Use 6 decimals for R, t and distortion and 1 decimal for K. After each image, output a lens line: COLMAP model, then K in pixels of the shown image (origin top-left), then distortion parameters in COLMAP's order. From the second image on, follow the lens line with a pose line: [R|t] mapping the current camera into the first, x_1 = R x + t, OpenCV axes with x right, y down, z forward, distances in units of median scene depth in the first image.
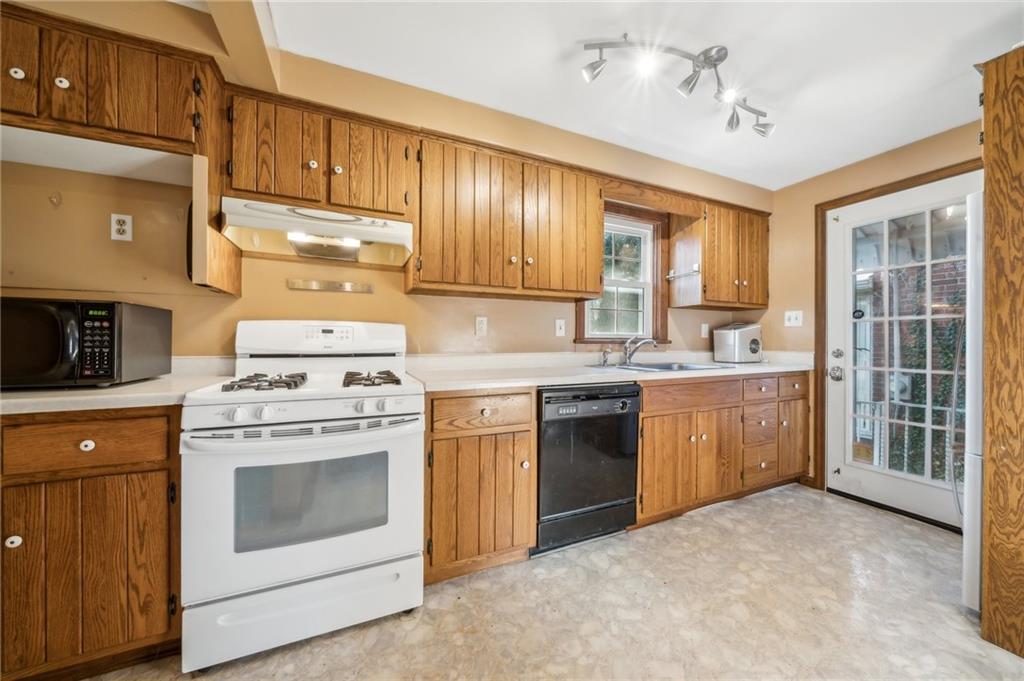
lens RADIAL K [[352.6, 0, 512.0], [0, 352.6, 342.3], [0, 0, 1]] dist [-0.006013, -0.000487]
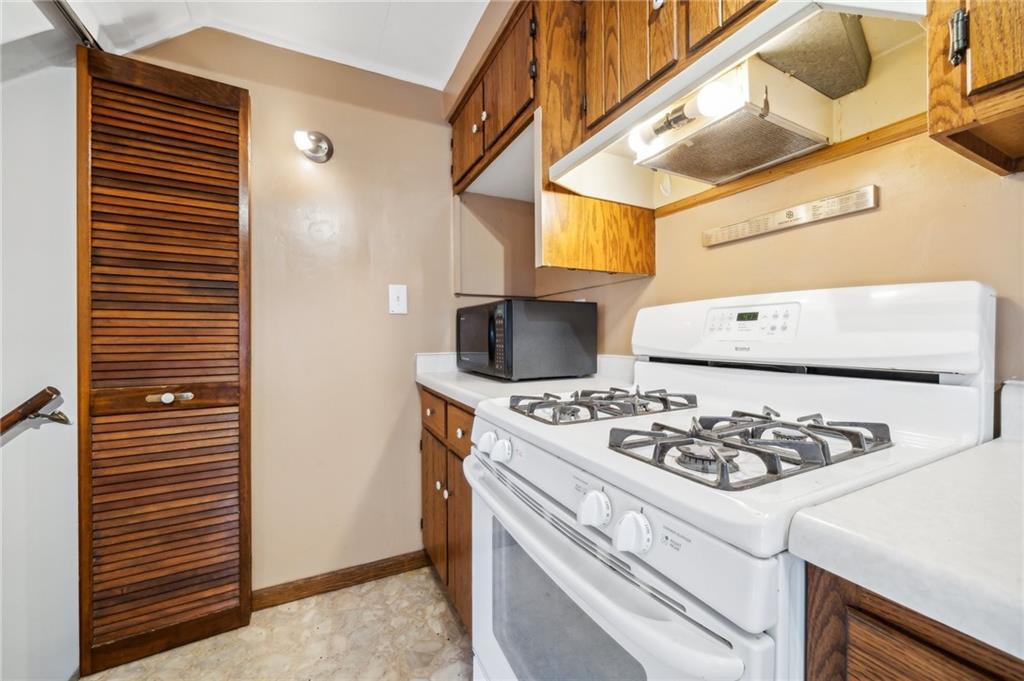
lens RADIAL K [[385.8, 0, 510.4], [0, 385.8, 337.0], [0, 0, 1]] dist [-0.002104, -0.000079]
pose [[0.033549, -0.001326, -0.999436, 0.002212], [0.005551, 0.999984, -0.001140, -0.004323], [0.999422, -0.005510, 0.033556, 0.696060]]
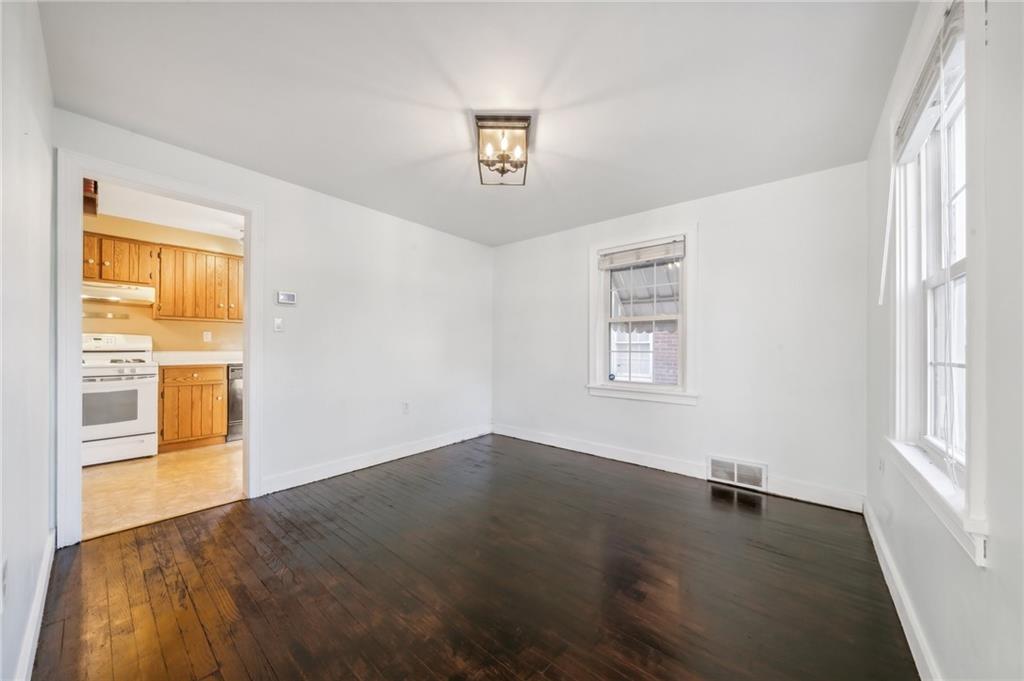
lens RADIAL K [[352.6, 0, 515.6], [0, 352.6, 346.7], [0, 0, 1]] dist [-0.006013, -0.000487]
pose [[0.896541, 0.000432, 0.442961, 0.745741], [-0.000224, 1.000000, -0.000522, 0.012653], [-0.442961, 0.000369, 0.896541, -1.883402]]
